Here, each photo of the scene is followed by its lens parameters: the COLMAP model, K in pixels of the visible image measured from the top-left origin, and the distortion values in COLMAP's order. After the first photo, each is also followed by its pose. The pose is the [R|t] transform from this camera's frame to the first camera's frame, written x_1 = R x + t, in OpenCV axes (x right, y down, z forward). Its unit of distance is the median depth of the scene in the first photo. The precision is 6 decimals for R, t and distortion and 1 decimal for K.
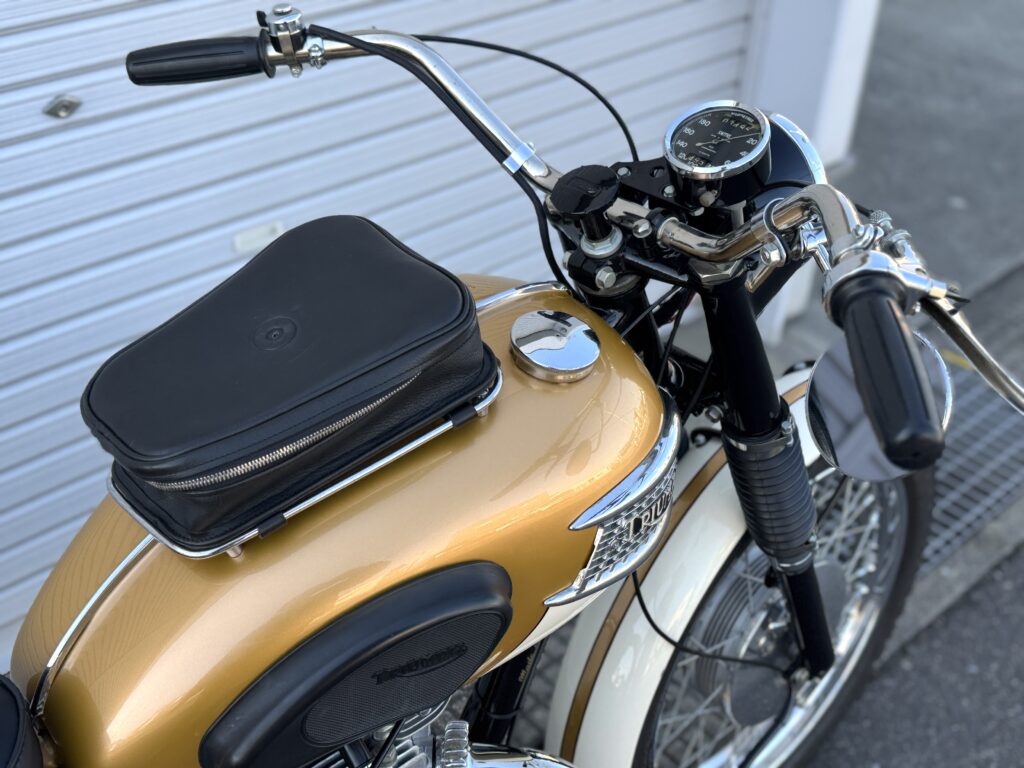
lens RADIAL K [[1247.9, 0, 512.0], [0, 1247.9, 384.0], [0, 0, 1]] dist [0.166924, -0.538879]
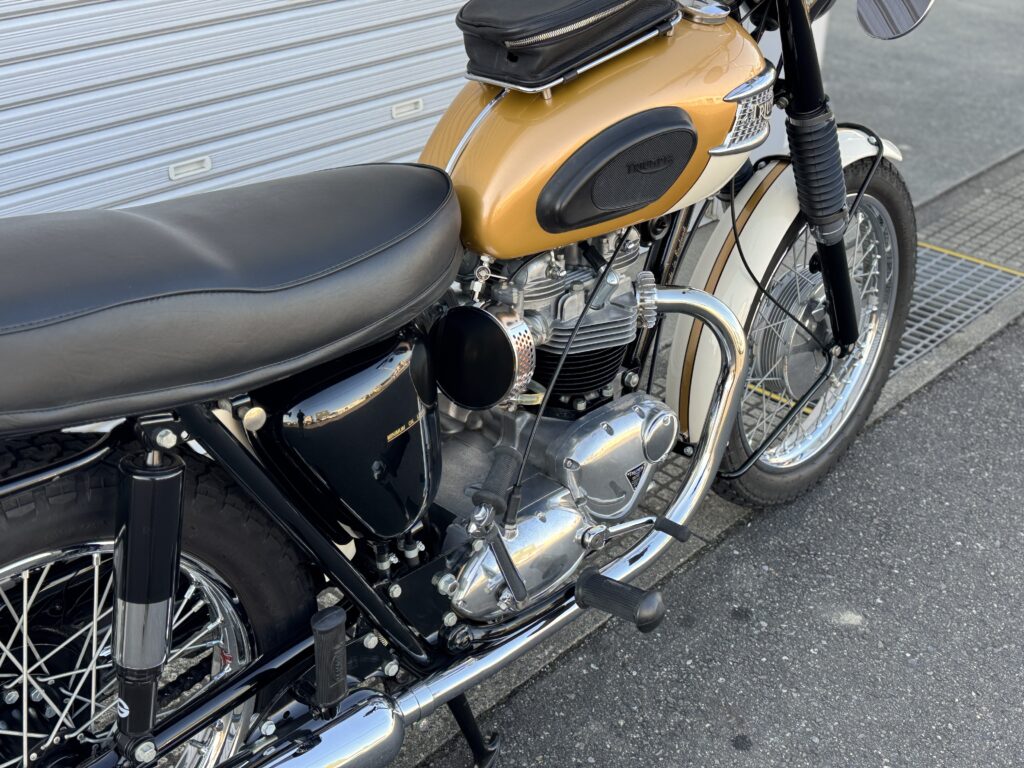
lens RADIAL K [[1247.9, 0, 512.0], [0, 1247.9, 384.0], [0, 0, 1]] dist [0.166924, -0.538879]
pose [[0.997591, -0.055001, 0.042283, -0.209081], [0.058608, 0.994267, -0.089429, 0.394845], [-0.037122, 0.091691, 0.995095, -0.419843]]
